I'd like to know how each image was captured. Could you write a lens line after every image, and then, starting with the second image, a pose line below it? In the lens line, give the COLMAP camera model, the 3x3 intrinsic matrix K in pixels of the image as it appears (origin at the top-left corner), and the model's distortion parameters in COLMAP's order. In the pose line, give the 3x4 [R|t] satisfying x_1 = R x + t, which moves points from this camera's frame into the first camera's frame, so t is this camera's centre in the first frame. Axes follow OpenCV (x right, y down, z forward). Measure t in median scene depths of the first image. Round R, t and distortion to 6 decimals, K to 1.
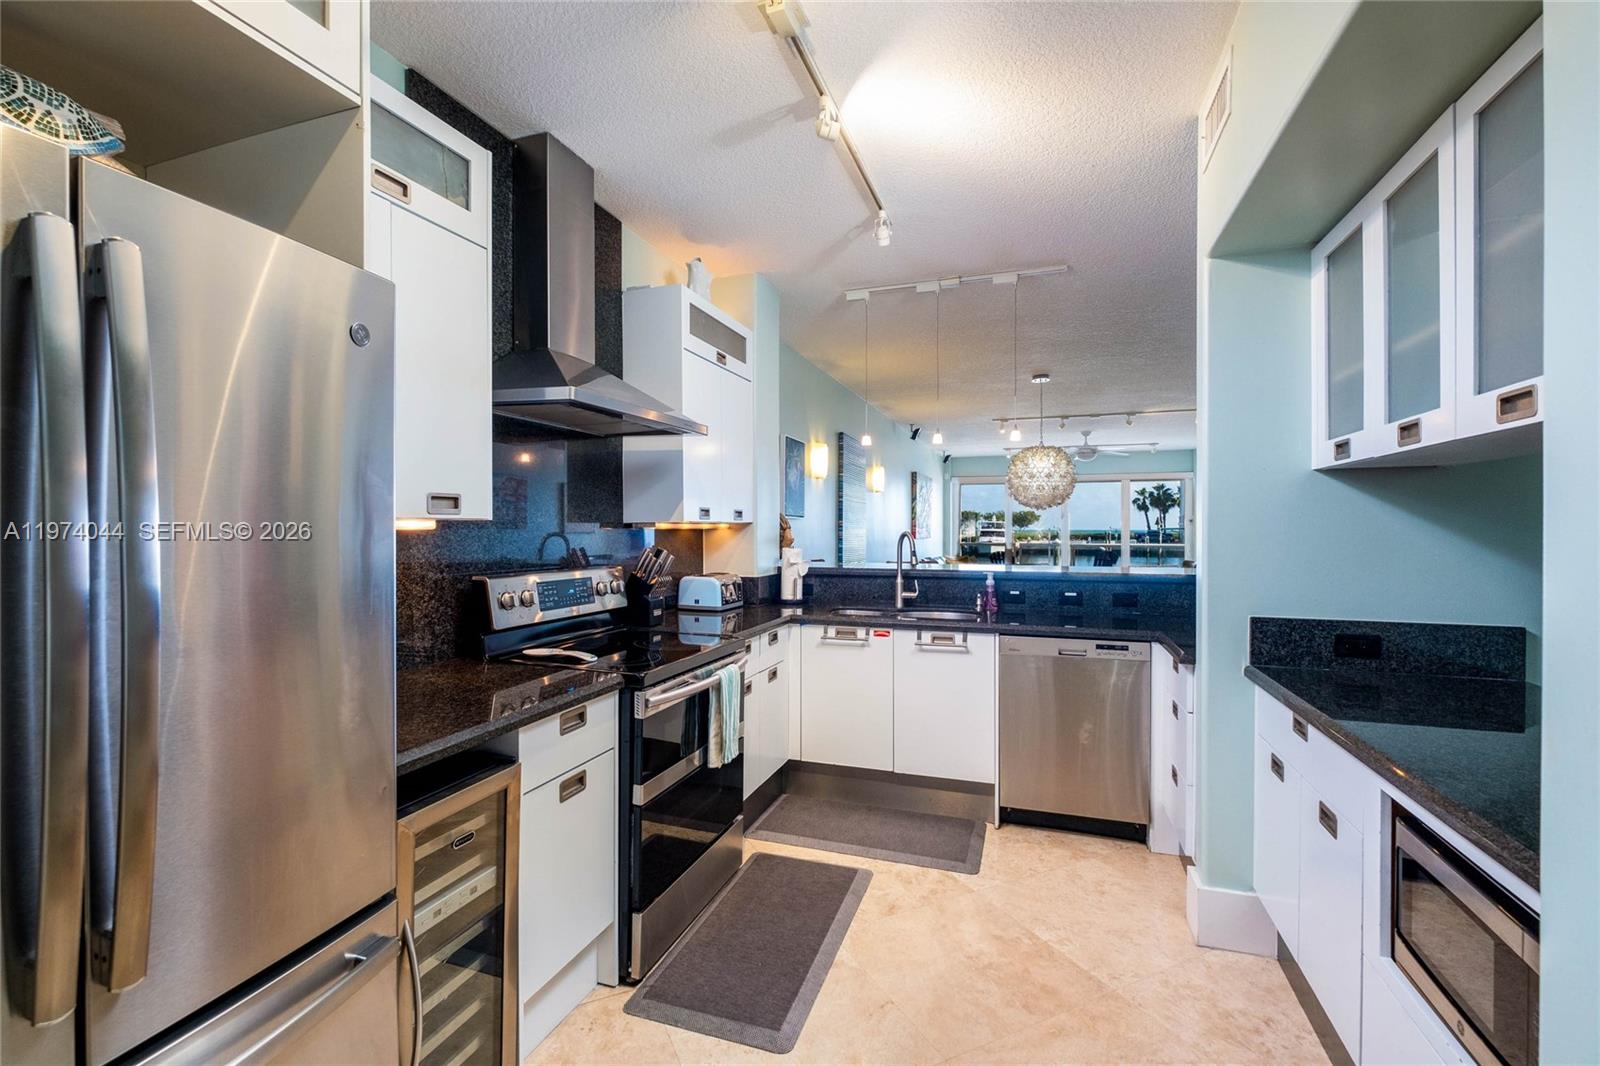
lens RADIAL K [[689.2, 0, 797.9], [0, 689.2, 526.6], [0, 0, 1]] dist [-0.005476, -0.000512]
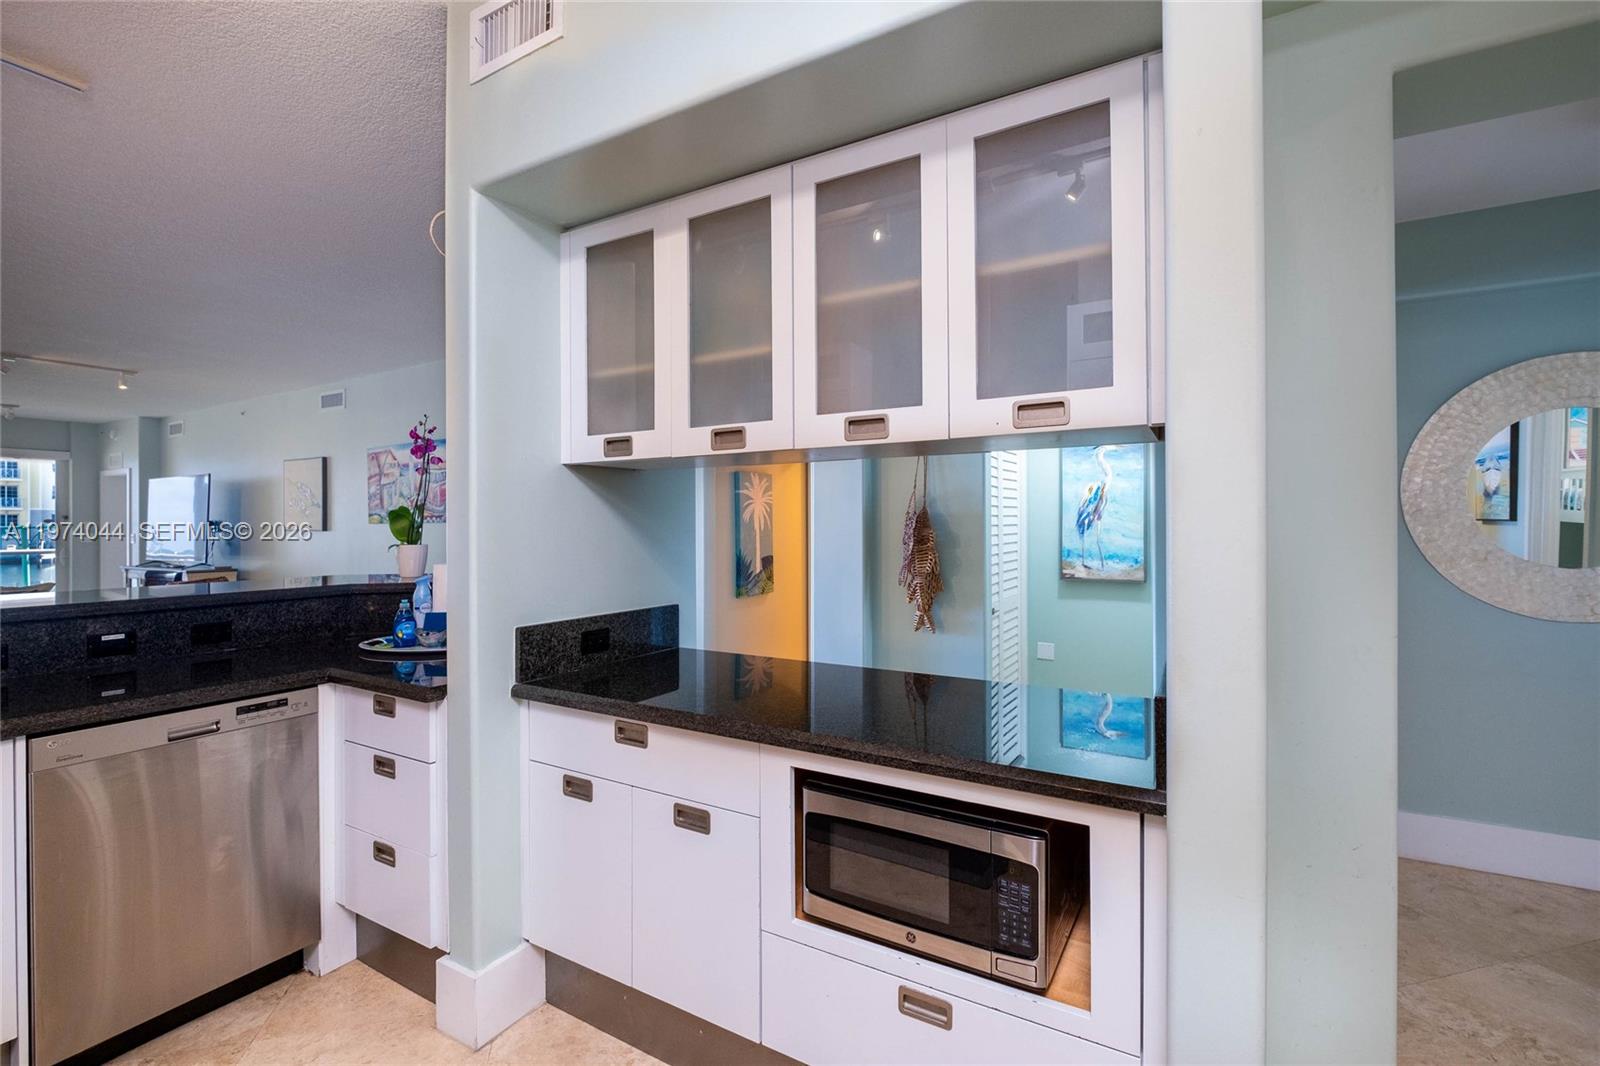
lens RADIAL K [[696.3, 0, 795.5], [0, 696.3, 526.7], [0, 0, 1]] dist [-0.003986, -0.001089]
pose [[0.189644, -0.000745, 0.981853, -0.137687], [0.001990, 0.999998, 0.000375, 0.003748], [-0.981851, 0.001883, 0.189645, 0.485113]]
